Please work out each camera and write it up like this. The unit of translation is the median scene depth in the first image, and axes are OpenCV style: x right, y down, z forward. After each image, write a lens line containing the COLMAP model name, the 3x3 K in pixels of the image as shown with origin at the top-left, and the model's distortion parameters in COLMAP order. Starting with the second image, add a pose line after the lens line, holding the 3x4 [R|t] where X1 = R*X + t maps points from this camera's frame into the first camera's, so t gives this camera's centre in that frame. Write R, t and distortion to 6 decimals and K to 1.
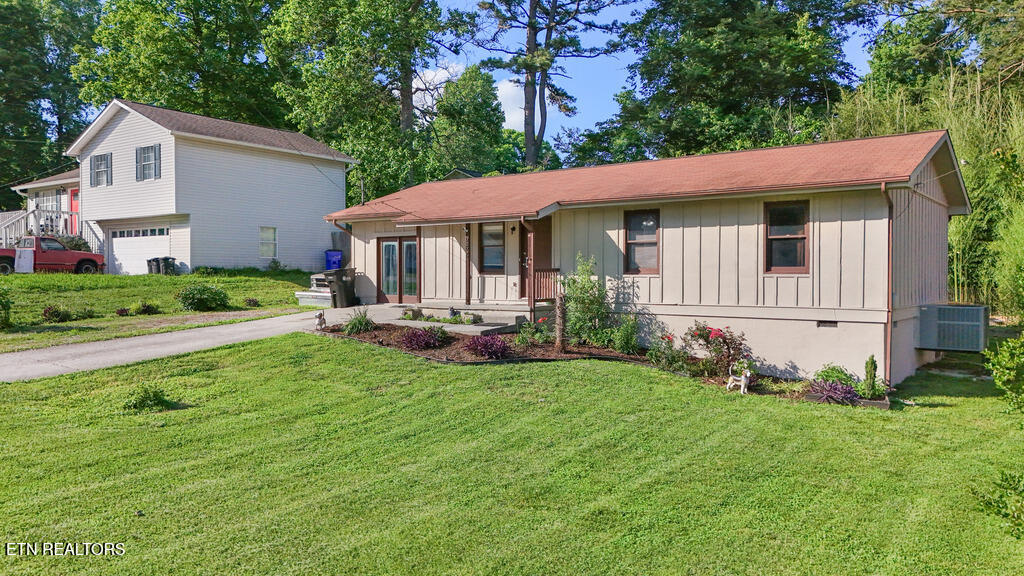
lens RADIAL K [[747.2, 0, 512.0], [0, 747.2, 288.0], [0, 0, 1]] dist [0.073037, -0.096312]
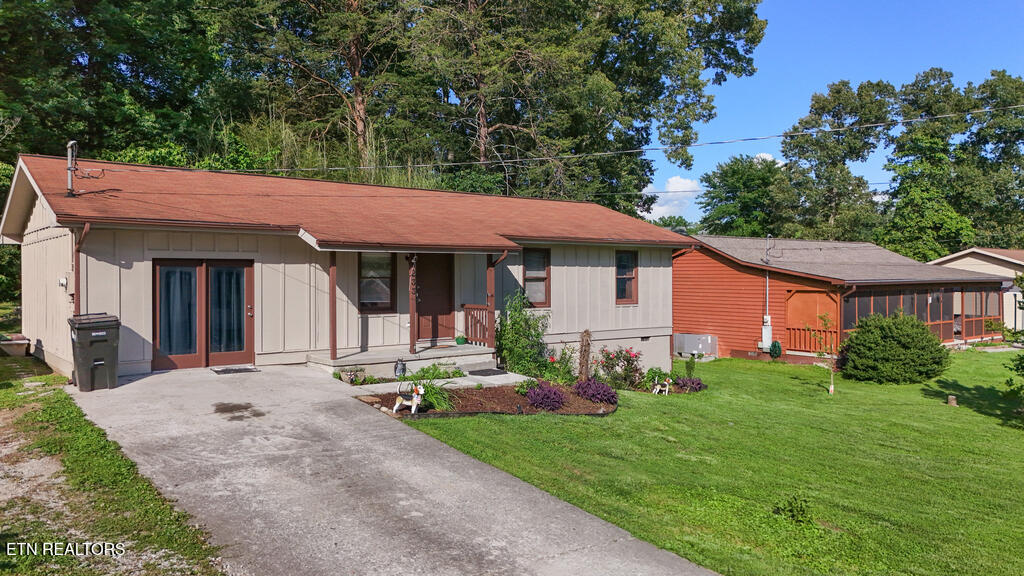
lens RADIAL K [[747.2, 0, 512.0], [0, 747.2, 288.0], [0, 0, 1]] dist [0.073037, -0.096312]
pose [[0.261851, -0.018408, 0.964933, -0.871596], [0.016518, 0.999757, 0.014590, -0.063045], [-0.964967, 0.012119, 0.262092, 0.747887]]
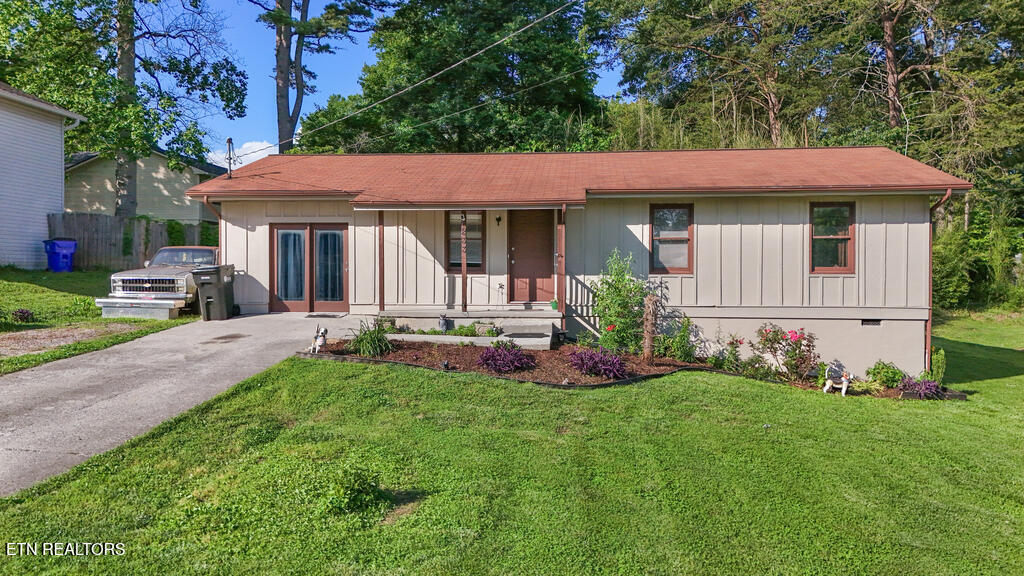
lens RADIAL K [[747.2, 0, 512.0], [0, 747.2, 288.0], [0, 0, 1]] dist [0.073037, -0.096312]
pose [[0.855119, -0.007638, 0.518375, -0.466689], [0.007572, 0.999969, 0.002245, -0.004755], [-0.518376, 0.002006, 0.855150, 0.314919]]
